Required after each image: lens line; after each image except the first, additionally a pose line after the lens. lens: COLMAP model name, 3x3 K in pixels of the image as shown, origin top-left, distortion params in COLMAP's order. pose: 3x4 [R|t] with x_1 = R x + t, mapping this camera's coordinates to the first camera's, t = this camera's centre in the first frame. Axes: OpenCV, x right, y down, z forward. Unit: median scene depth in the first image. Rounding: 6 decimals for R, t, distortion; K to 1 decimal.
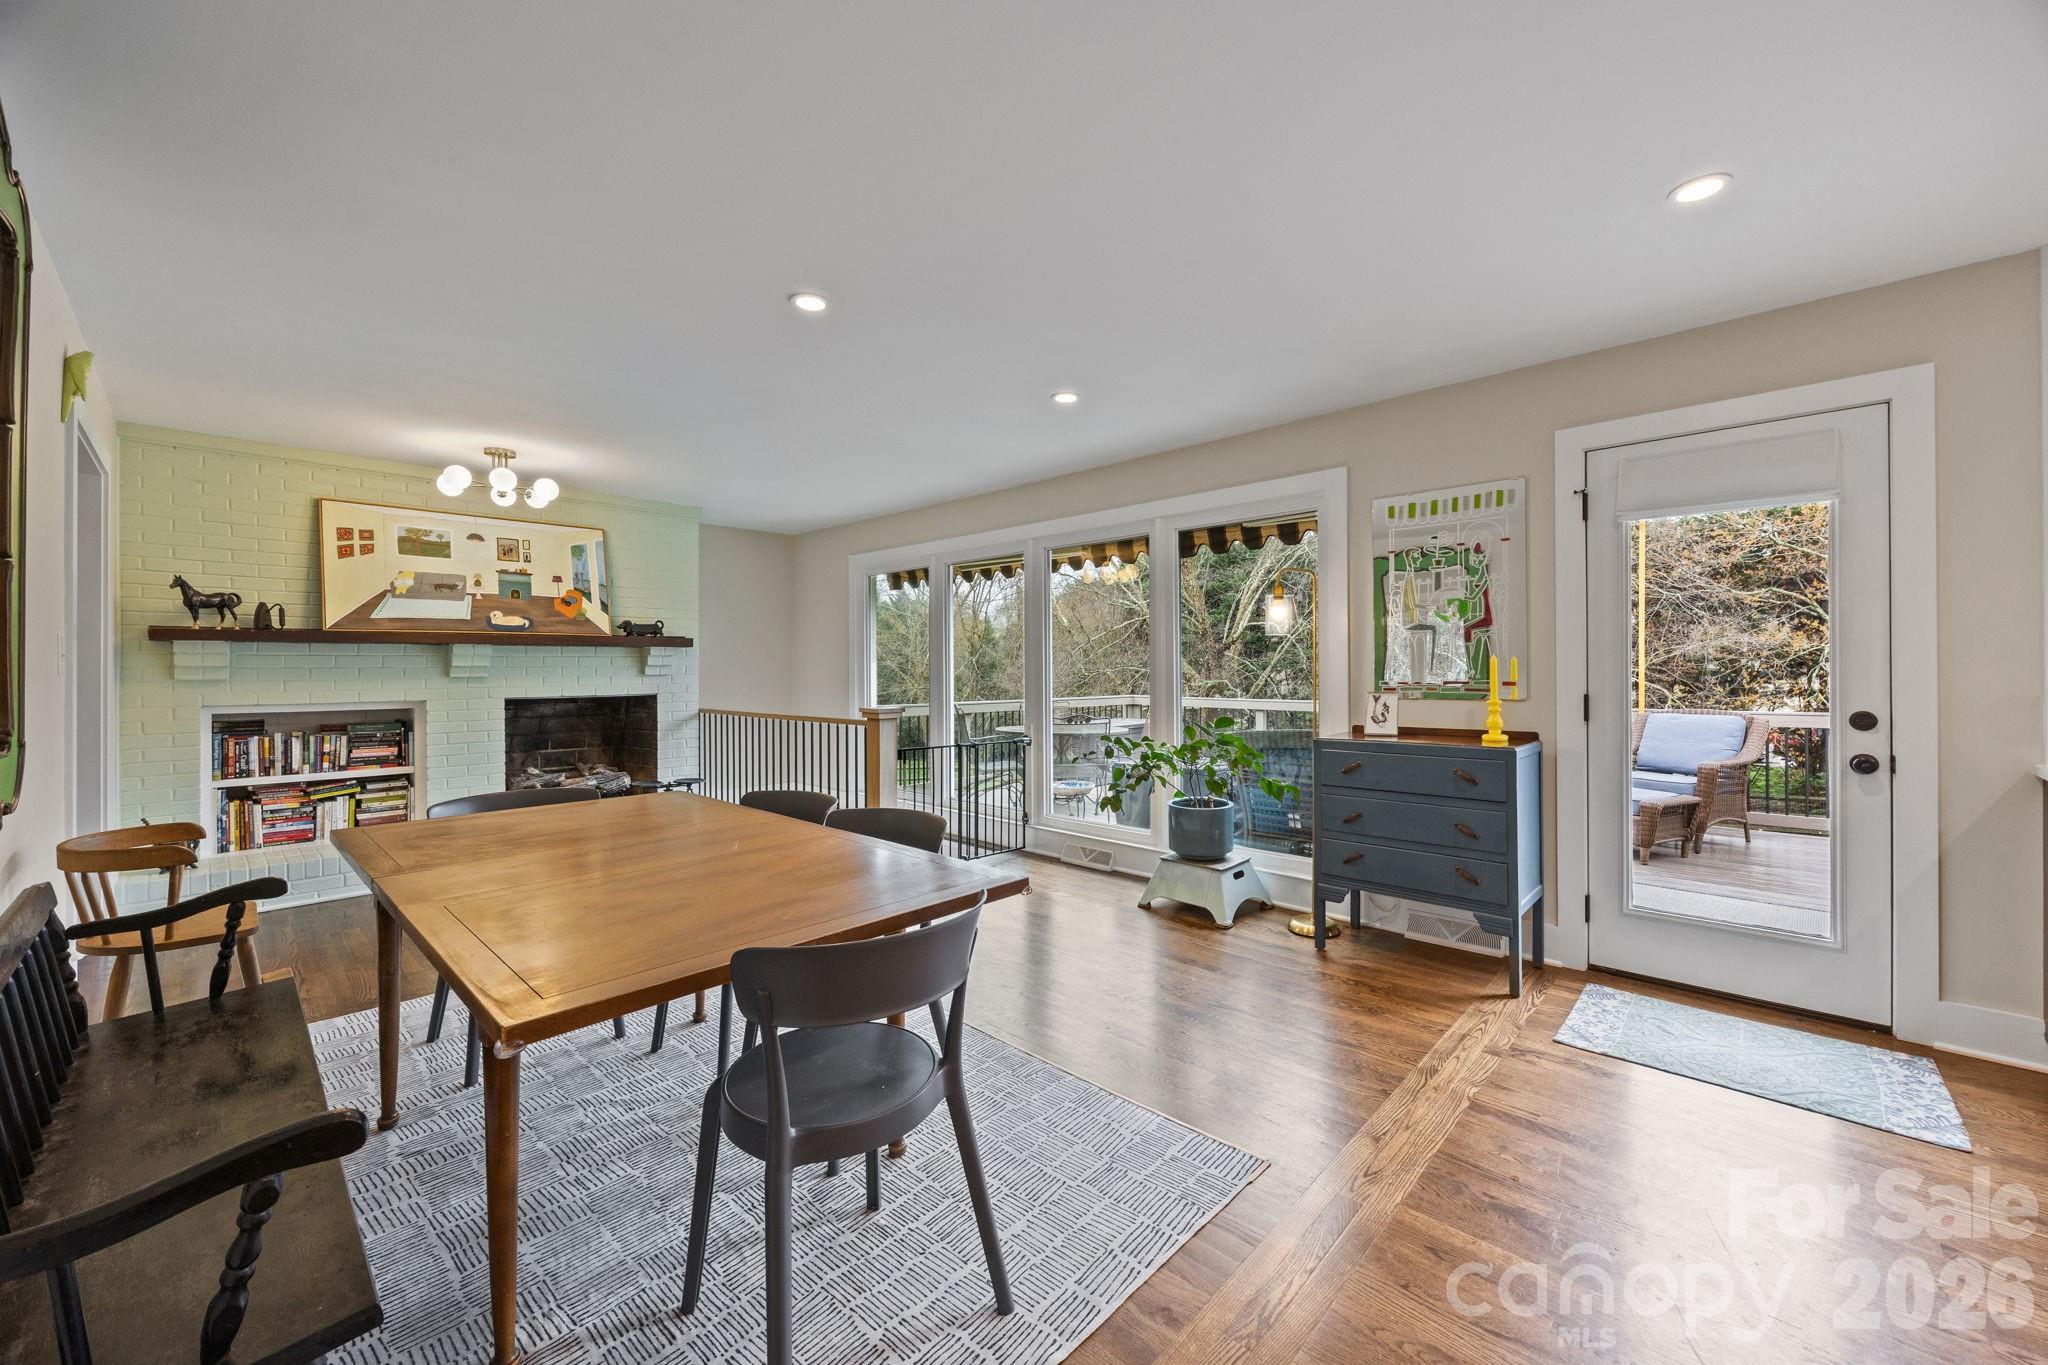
lens RADIAL K [[789.6, 0, 1030.8], [0, 789.6, 670.6], [0, 0, 1]] dist [-0.001498, -0.000315]
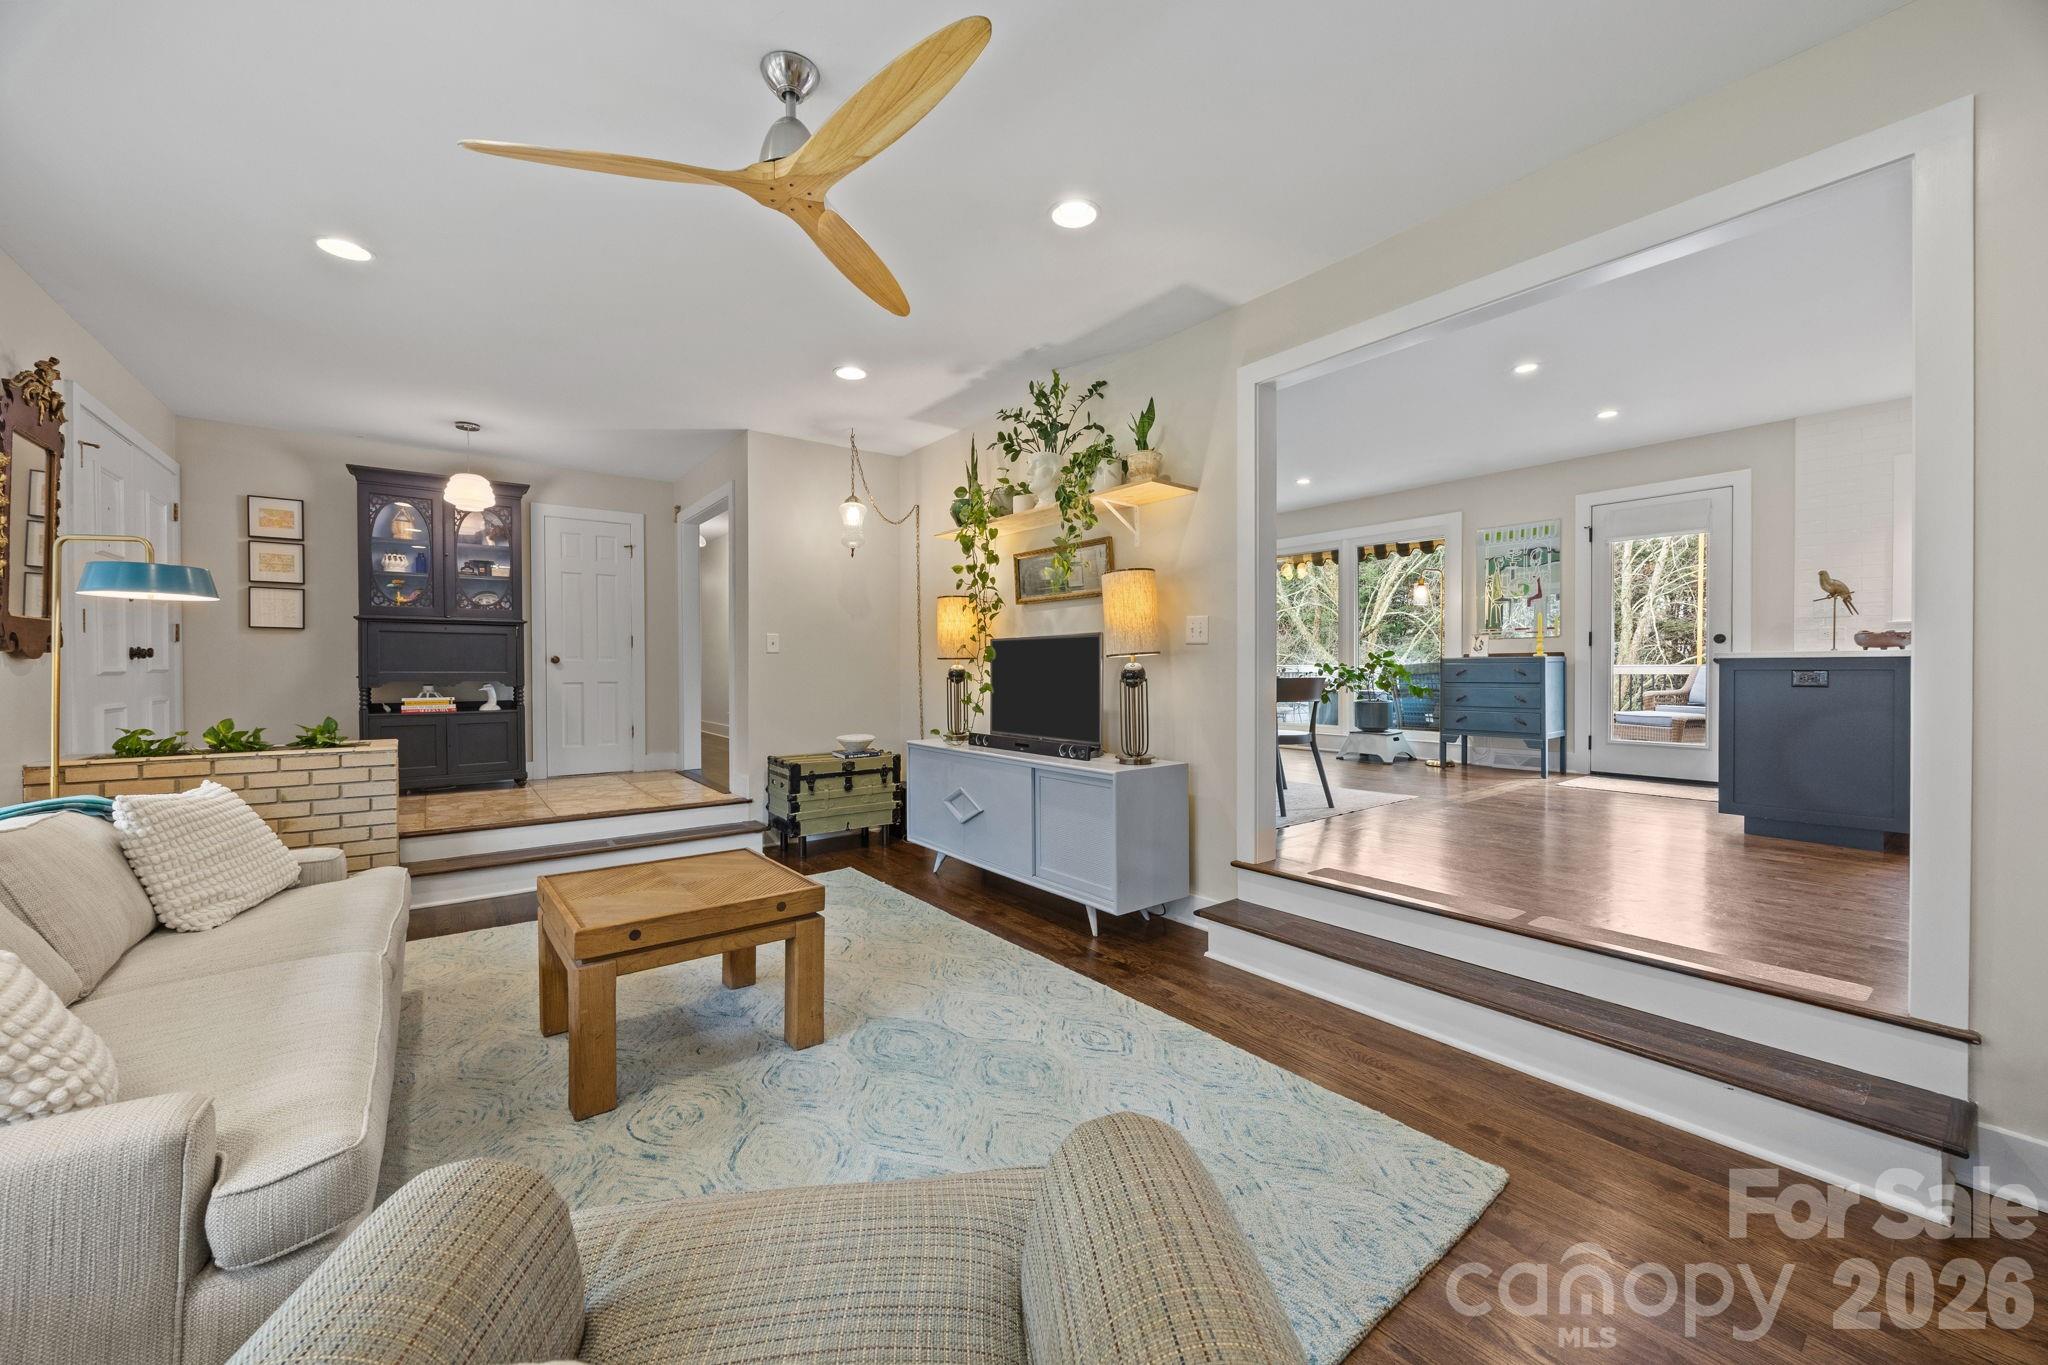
lens RADIAL K [[789.6, 0, 1021.2], [0, 789.6, 678.3], [0, 0, 1]] dist [-0.001498, -0.000315]
pose [[0.987896, 0.002622, -0.155093, -0.309459], [-0.000905, 0.999937, 0.011144, 0.101529], [0.155113, -0.010869, 0.987837, -0.930707]]
